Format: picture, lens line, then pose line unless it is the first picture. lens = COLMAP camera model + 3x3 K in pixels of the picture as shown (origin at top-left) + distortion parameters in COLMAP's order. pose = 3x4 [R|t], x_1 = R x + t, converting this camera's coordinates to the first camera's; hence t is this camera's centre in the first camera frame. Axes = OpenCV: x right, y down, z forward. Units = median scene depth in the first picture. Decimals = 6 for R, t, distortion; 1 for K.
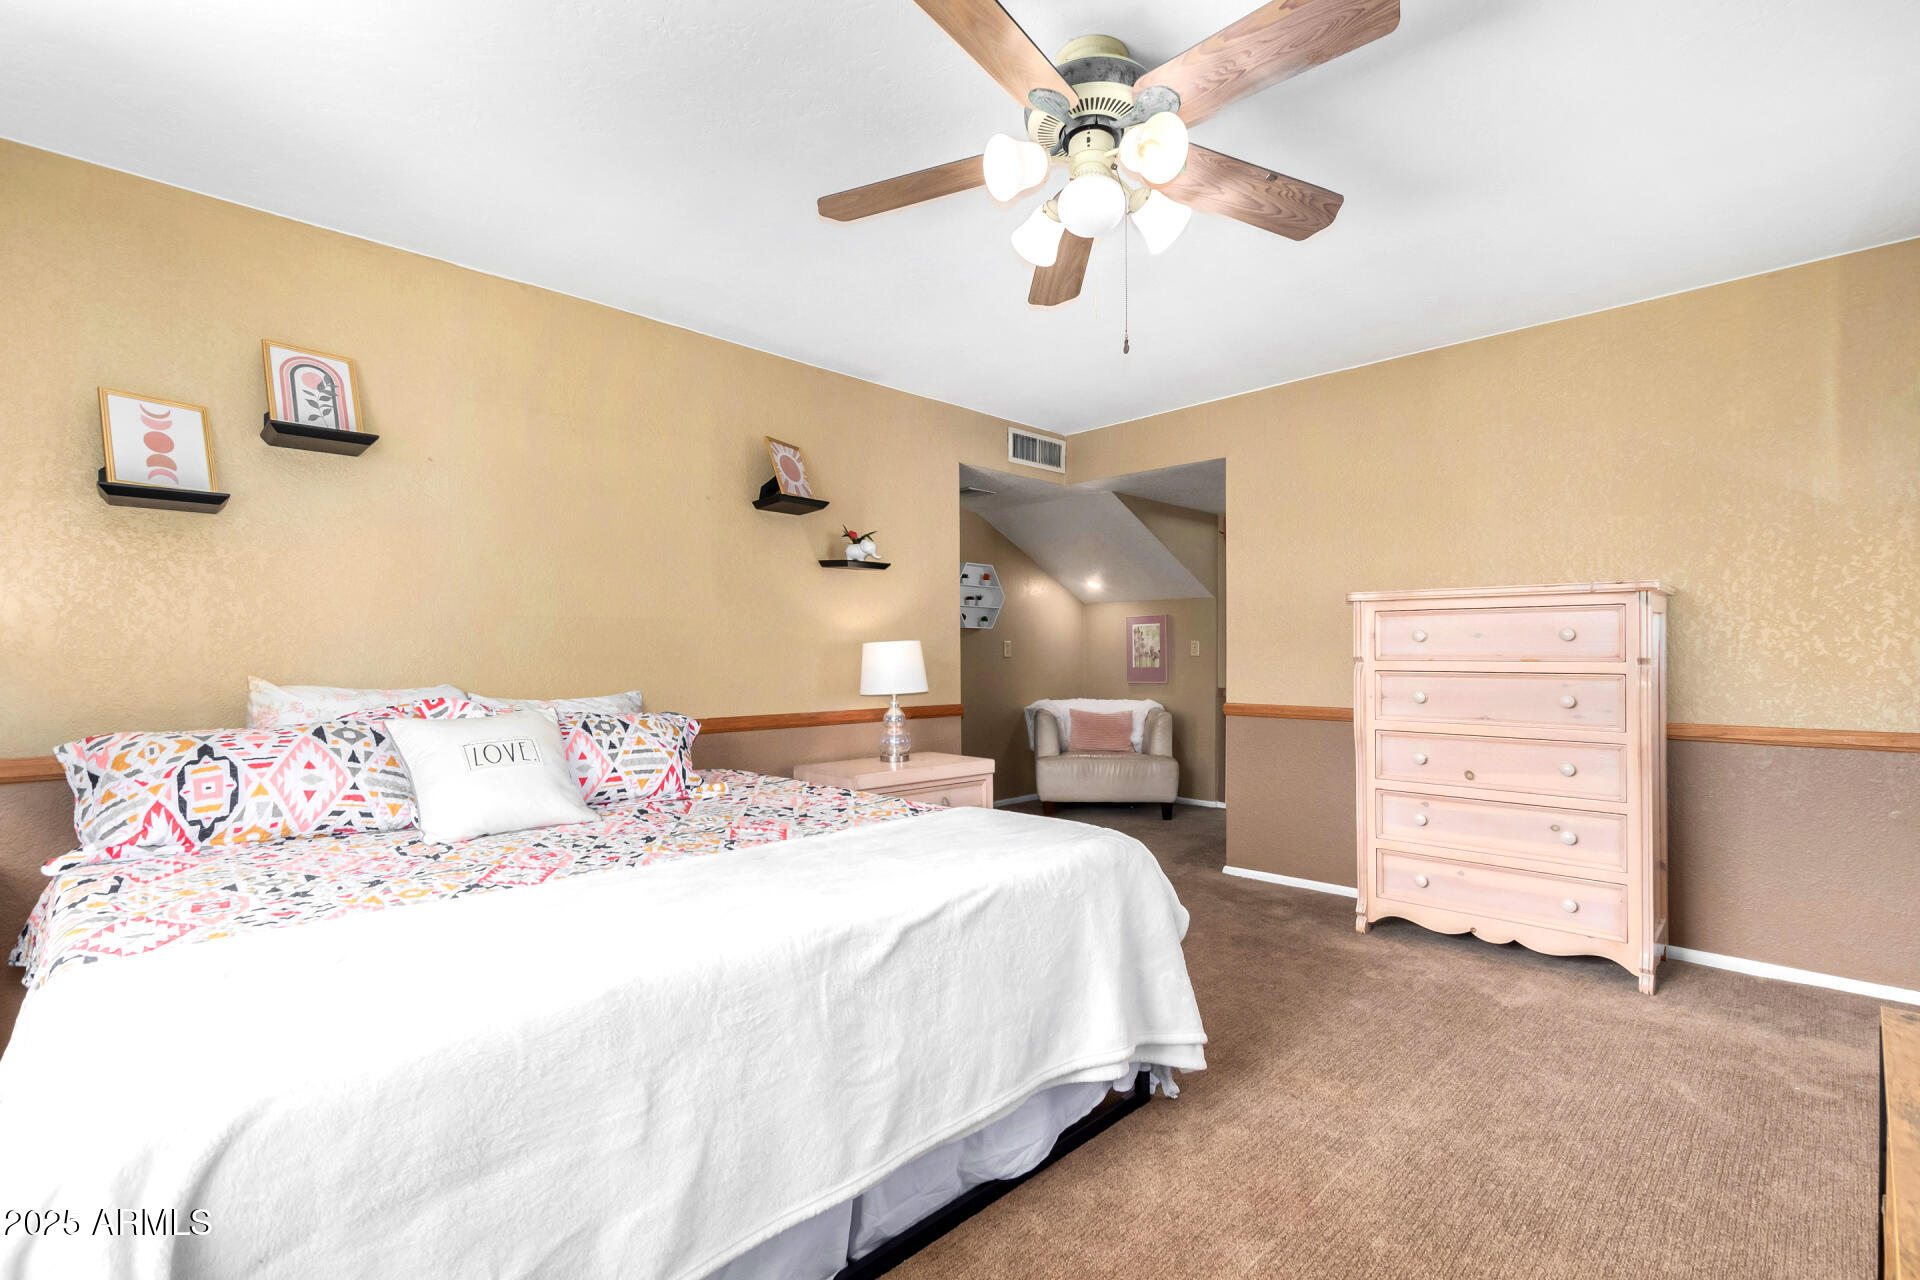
lens RADIAL K [[913.8, 0, 960.0], [0, 913.8, 640.0], [0, 0, 1]] dist [0.003124, 0.000241]
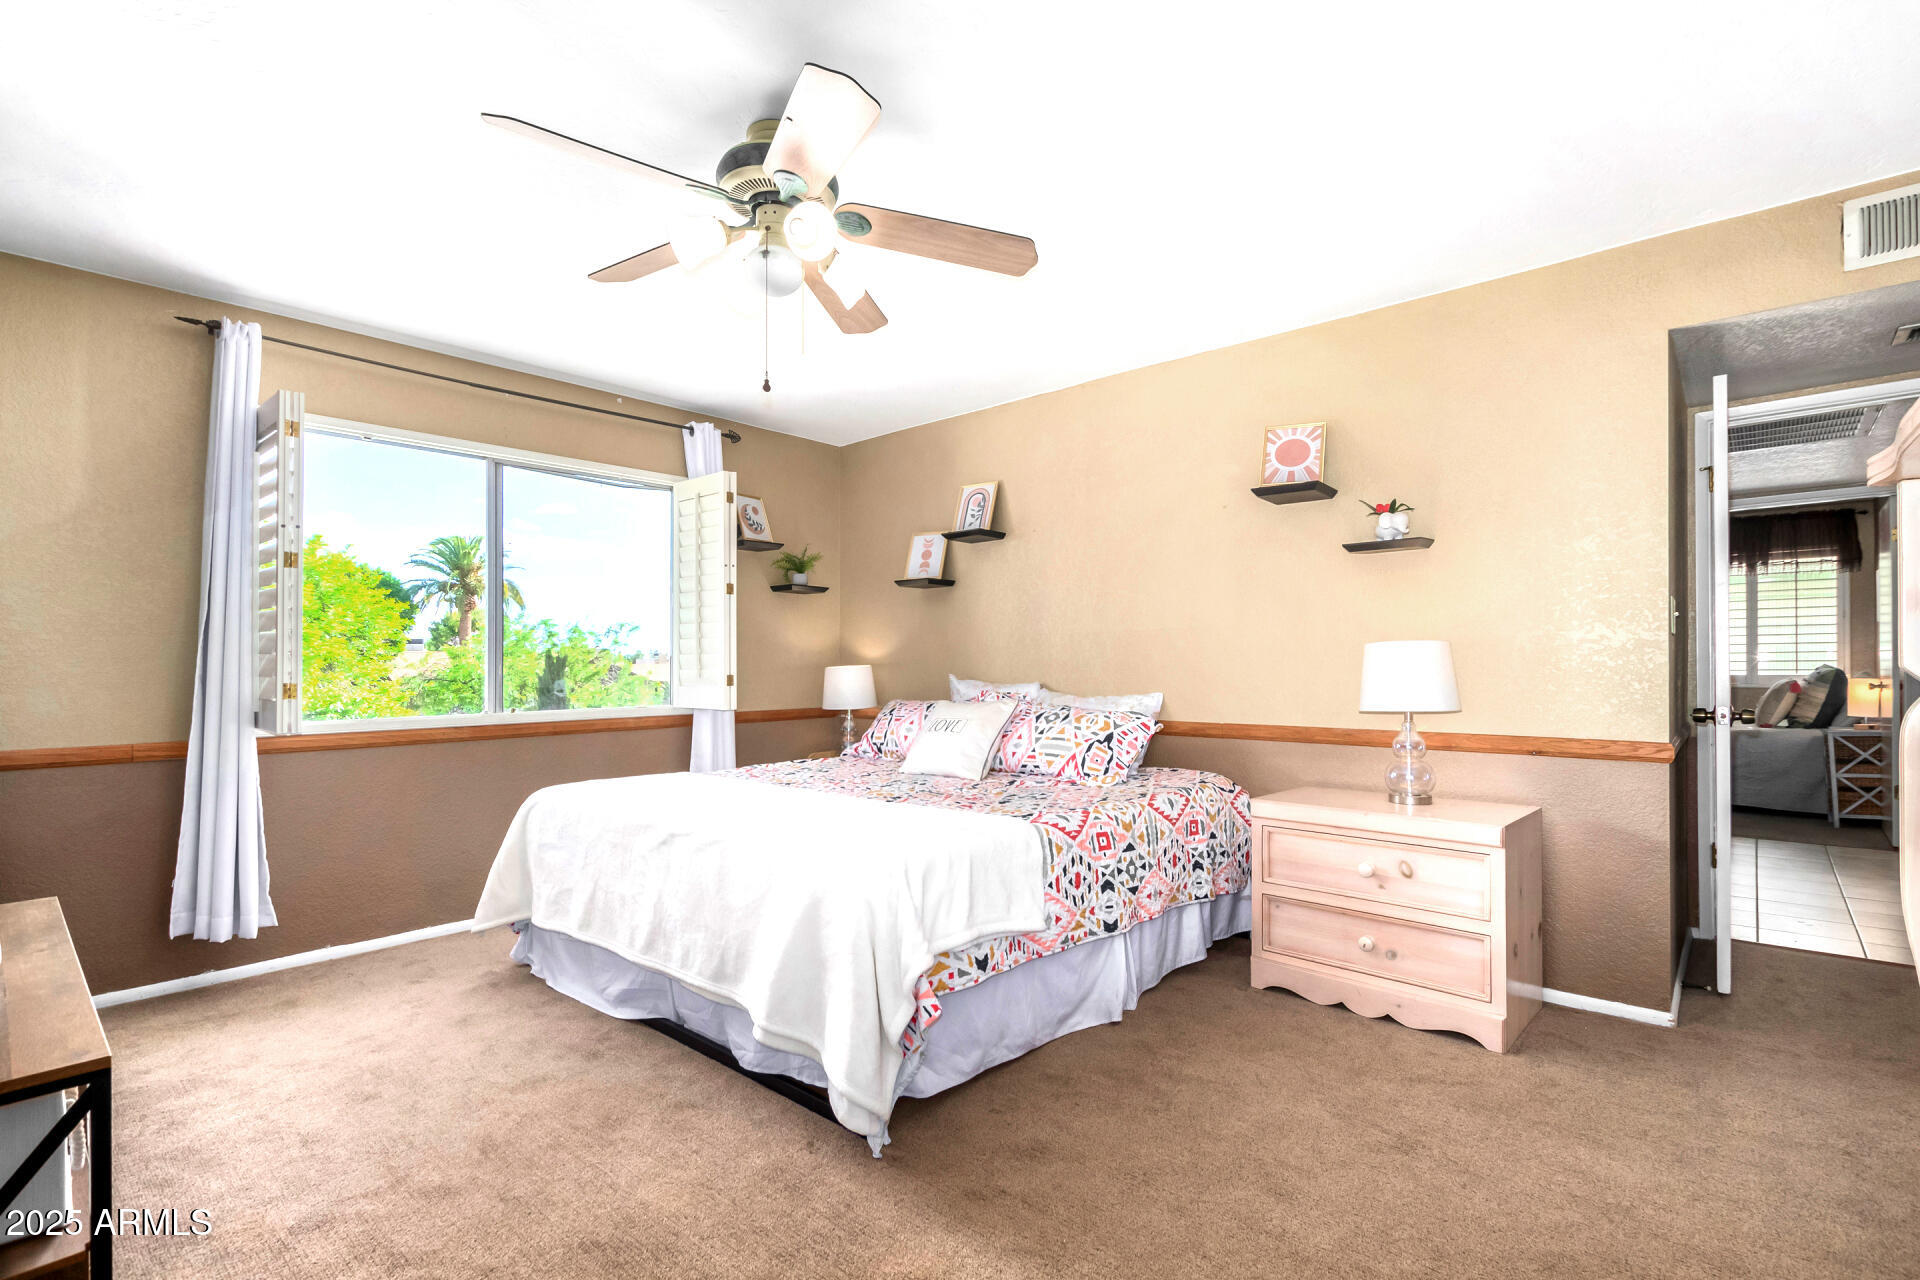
lens RADIAL K [[881.0, 0, 955.8], [0, 881.0, 671.5], [0, 0, 1]] dist [0.002924, 0.000041]
pose [[0.045363, -0.004814, -0.998959, 0.825525], [0.005767, 0.999973, -0.004557, 0.034979], [0.998954, -0.005554, 0.045390, 0.799460]]
